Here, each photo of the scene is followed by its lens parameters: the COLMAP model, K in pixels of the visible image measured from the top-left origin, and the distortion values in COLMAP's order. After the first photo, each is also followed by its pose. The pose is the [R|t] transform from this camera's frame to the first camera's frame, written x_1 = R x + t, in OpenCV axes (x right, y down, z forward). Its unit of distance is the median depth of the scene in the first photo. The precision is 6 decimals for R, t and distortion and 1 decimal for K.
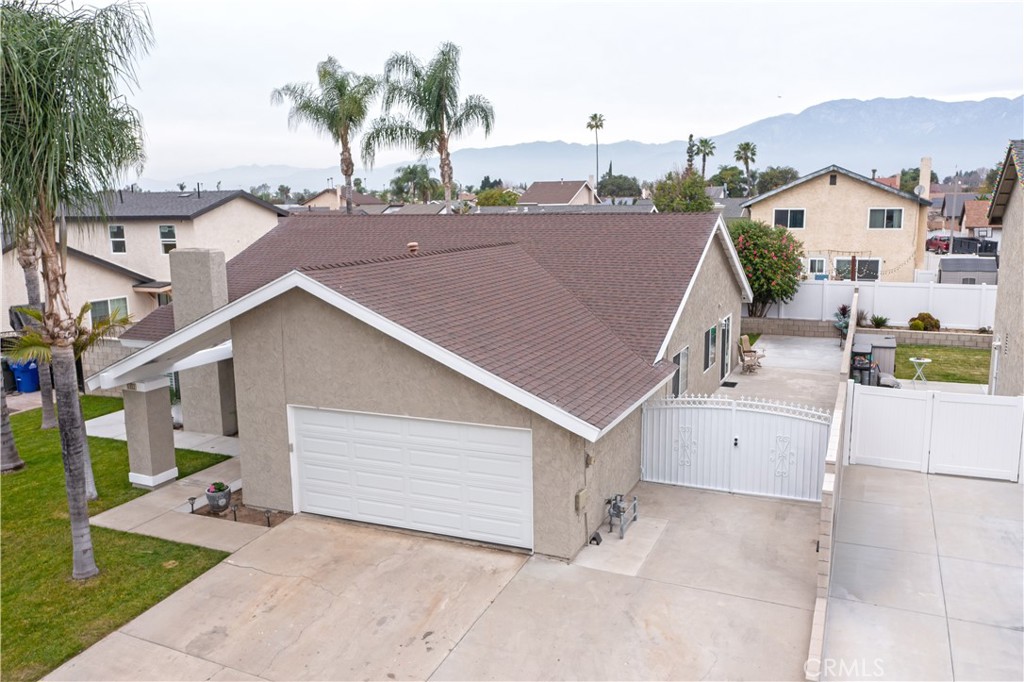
lens RADIAL K [[816.9, 0, 512.0], [0, 816.9, 341.0], [0, 0, 1]] dist [-0.001954, 0.004746]
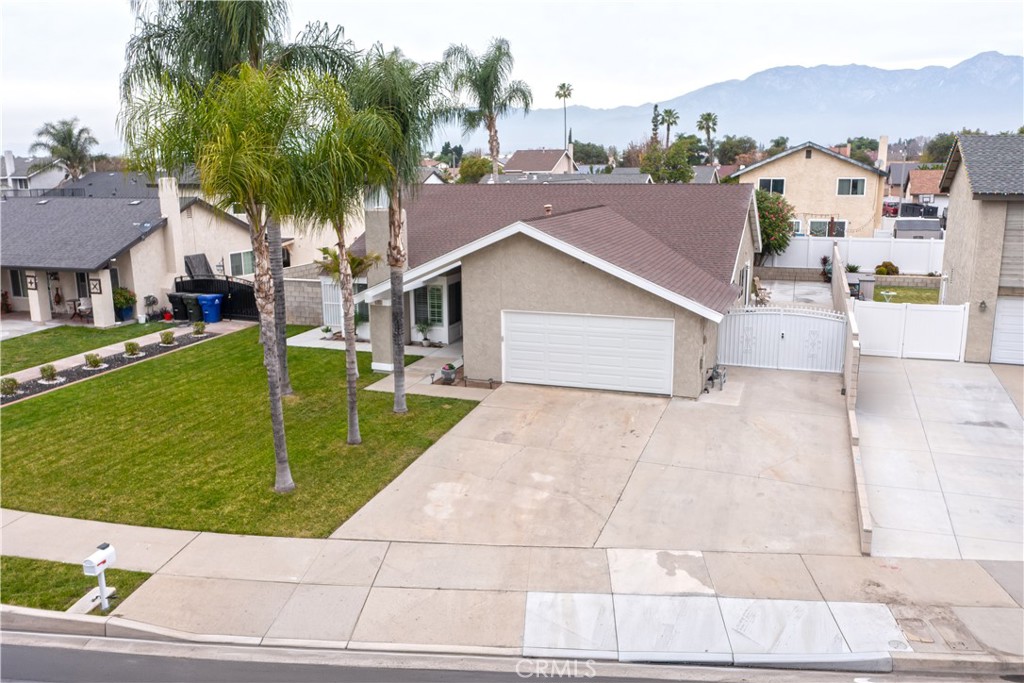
lens RADIAL K [[815.3, 0, 512.0], [0, 815.3, 341.5], [0, 0, 1]] dist [-0.006782, 0.004200]
pose [[0.998152, -0.008894, 0.060113, -0.161214], [0.006365, 0.999092, 0.042129, 0.033466], [-0.060433, -0.041668, 0.997302, -0.245171]]
